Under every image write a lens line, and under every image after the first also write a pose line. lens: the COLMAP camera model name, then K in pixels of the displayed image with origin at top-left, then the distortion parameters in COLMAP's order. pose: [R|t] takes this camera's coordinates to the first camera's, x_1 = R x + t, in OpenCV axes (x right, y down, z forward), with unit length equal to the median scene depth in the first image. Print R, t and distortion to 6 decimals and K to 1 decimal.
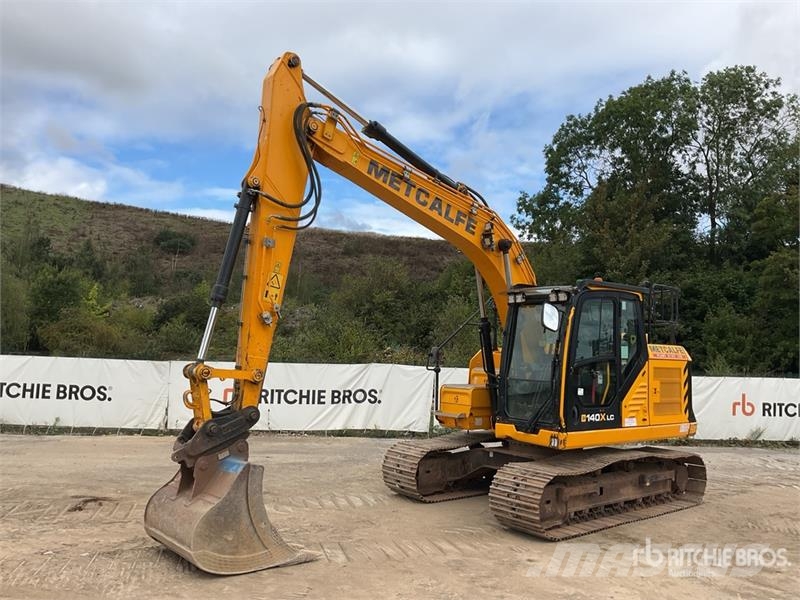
lens RADIAL K [[658.3, 0, 396.7], [0, 658.3, 302.5], [0, 0, 1]] dist [0.068870, -0.115585]
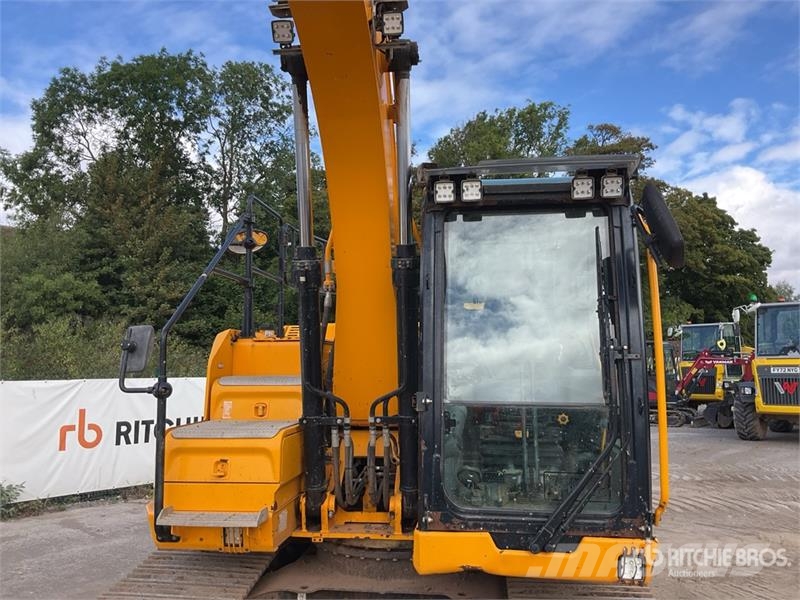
lens RADIAL K [[658.3, 0, 396.7], [0, 658.3, 302.5], [0, 0, 1]] dist [0.068870, -0.115585]
pose [[0.713796, 0.031854, 0.699629, -0.059088], [-0.030609, 0.999429, -0.014274, 0.035143], [-0.699685, -0.011226, 0.714364, 0.407472]]
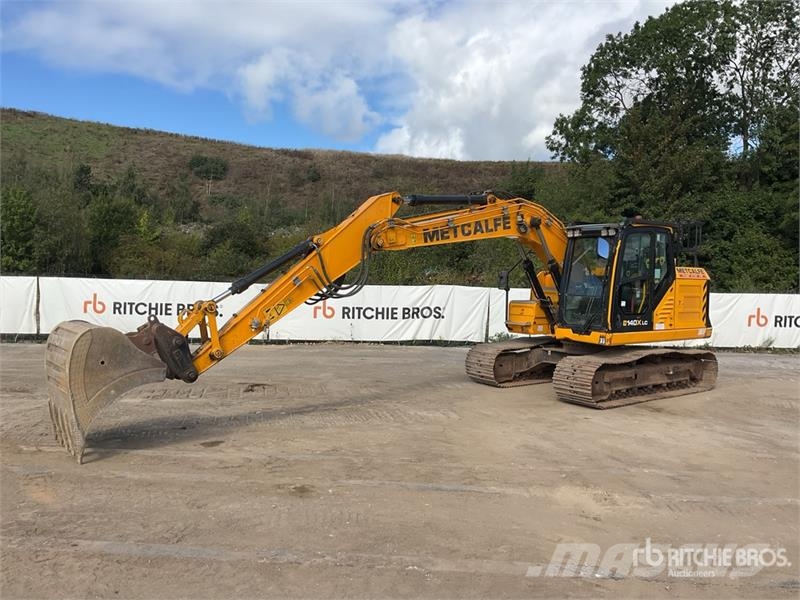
lens RADIAL K [[658.3, 0, 396.7], [0, 658.3, 302.5], [0, 0, 1]] dist [0.068870, -0.115585]
pose [[0.999265, -0.006840, -0.037716, -0.064495], [0.011232, 0.993010, 0.117496, -0.015048], [0.036649, -0.117834, 0.992357, -0.172976]]
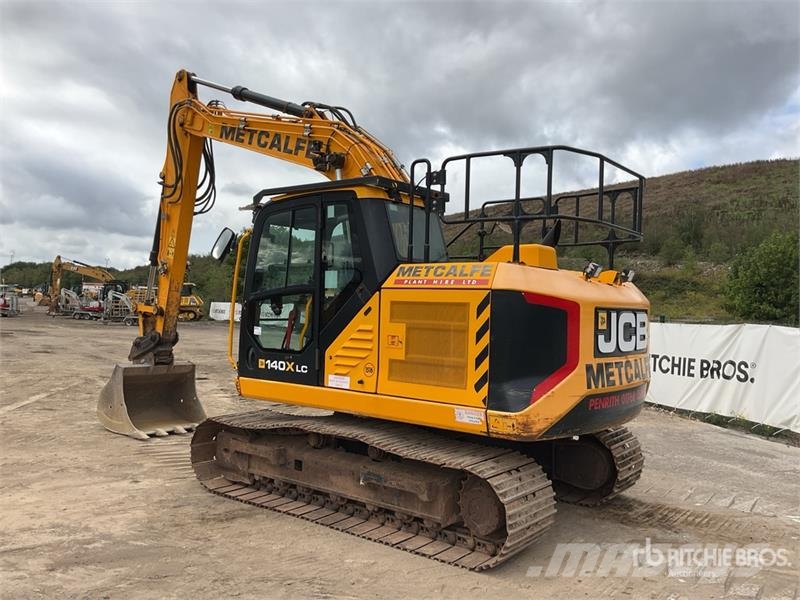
lens RADIAL K [[658.3, 0, 396.7], [0, 658.3, 302.5], [0, 0, 1]] dist [0.068870, -0.115585]
pose [[0.238376, -0.028653, -0.970750, 0.553157], [0.055239, 0.998347, -0.015903, 0.061345], [0.969601, -0.049832, 0.239564, 0.486626]]
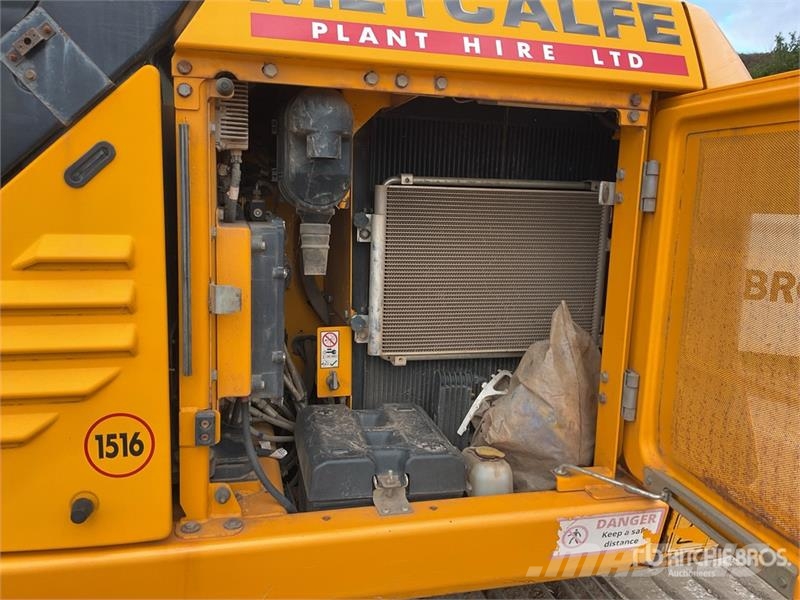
lens RADIAL K [[658.3, 0, 396.7], [0, 658.3, 302.5], [0, 0, 1]] dist [0.068870, -0.115585]
pose [[0.909996, 0.067037, -0.409161, 0.265387], [0.027631, 0.974844, 0.221171, 0.059113], [0.413694, -0.212570, 0.885252, 0.504272]]
